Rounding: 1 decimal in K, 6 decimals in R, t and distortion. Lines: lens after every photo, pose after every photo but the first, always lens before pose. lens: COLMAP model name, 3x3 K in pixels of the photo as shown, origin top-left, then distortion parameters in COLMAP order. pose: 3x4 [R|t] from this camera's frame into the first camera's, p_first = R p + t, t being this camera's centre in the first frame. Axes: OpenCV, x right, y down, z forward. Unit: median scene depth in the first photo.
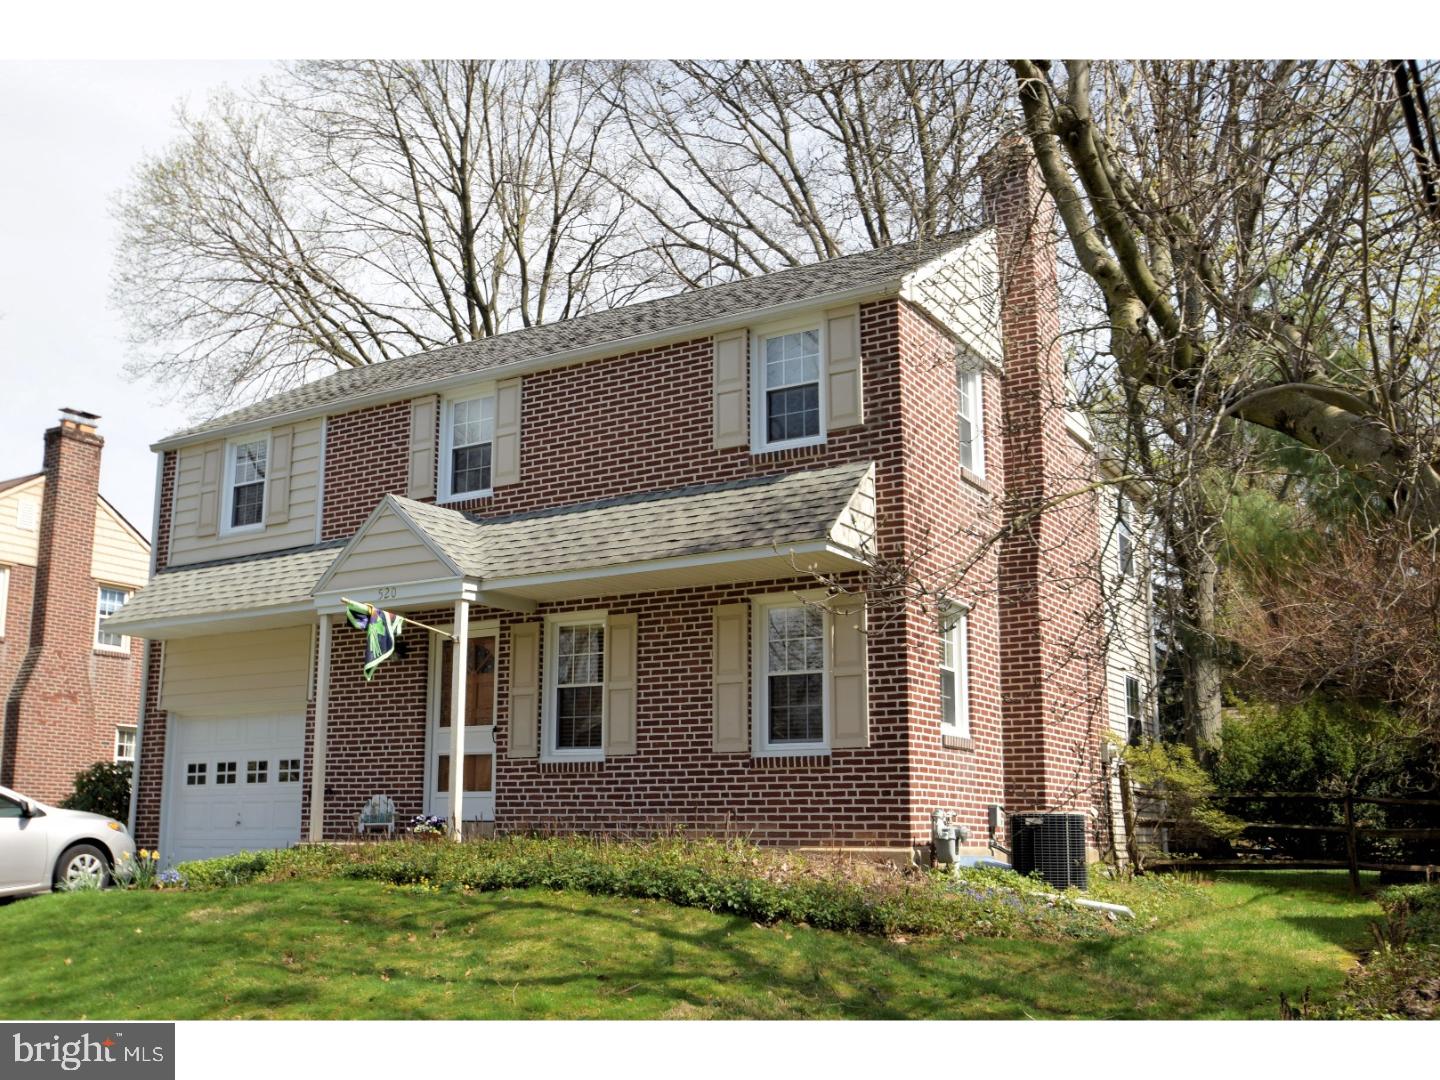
lens RADIAL K [[1486.6, 0, 716.9], [0, 1486.6, 539.8], [0, 0, 1]] dist [-0.079938, 0.000000]
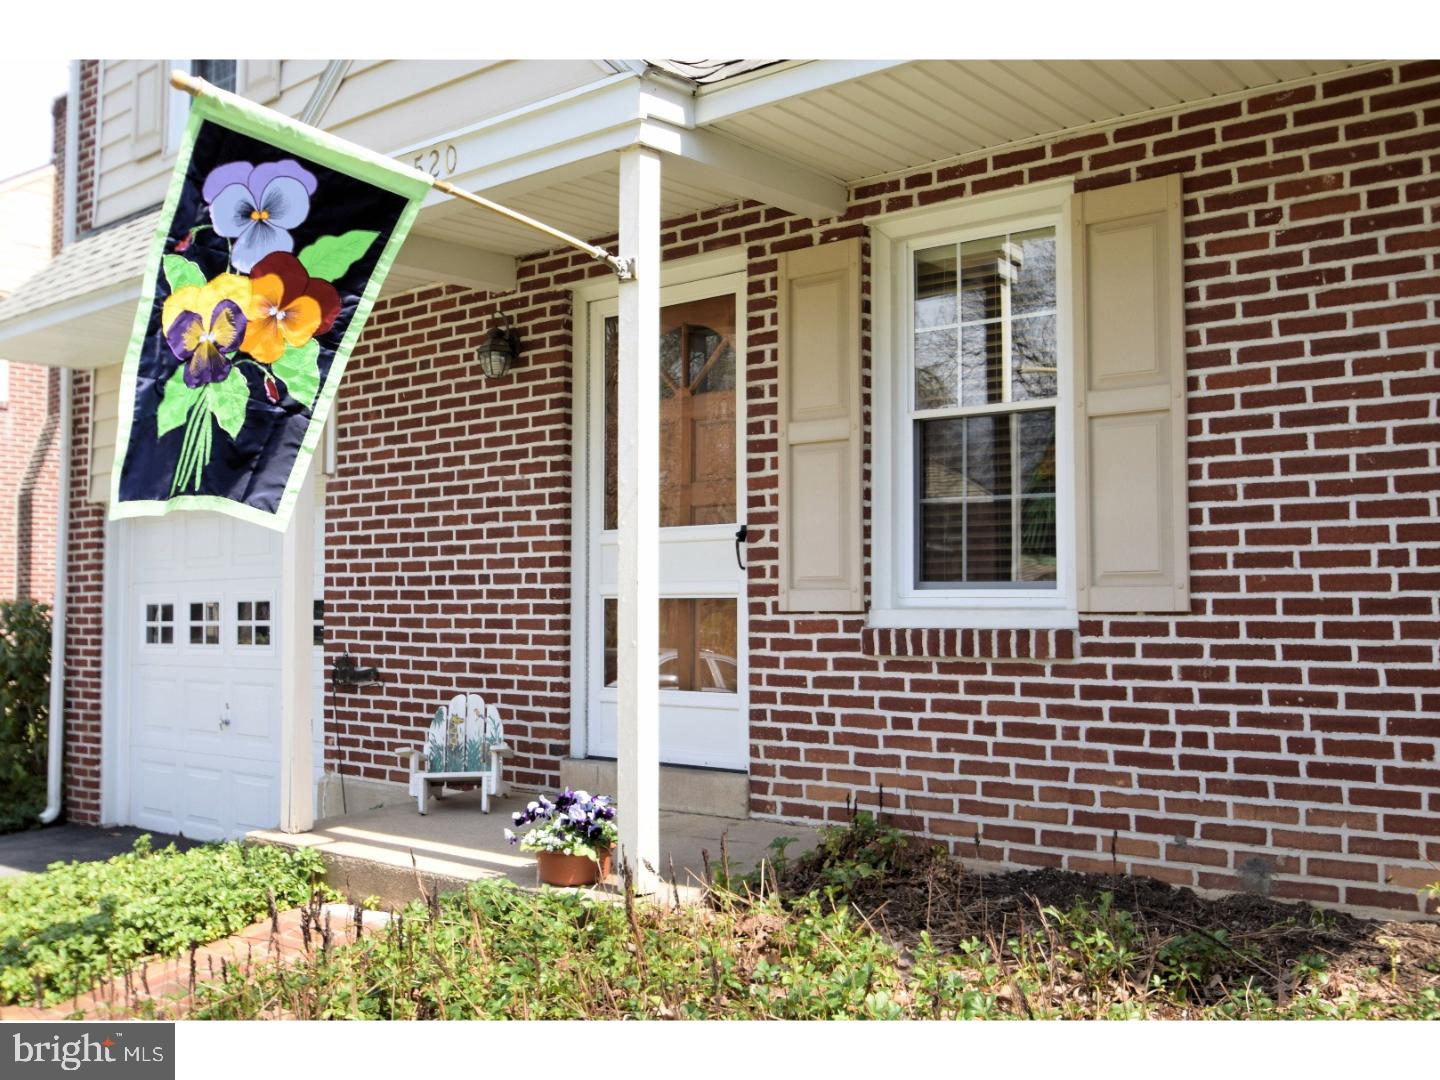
lens RADIAL K [[1381.4, 0, 719.7], [0, 1381.4, 541.2], [0, 0, 1]] dist [-0.062897, 0.000000]
pose [[0.990688, -0.011113, -0.135694, -0.108532], [0.031077, 0.988810, 0.145908, 0.078233], [0.132554, -0.148766, 0.979948, 0.657975]]
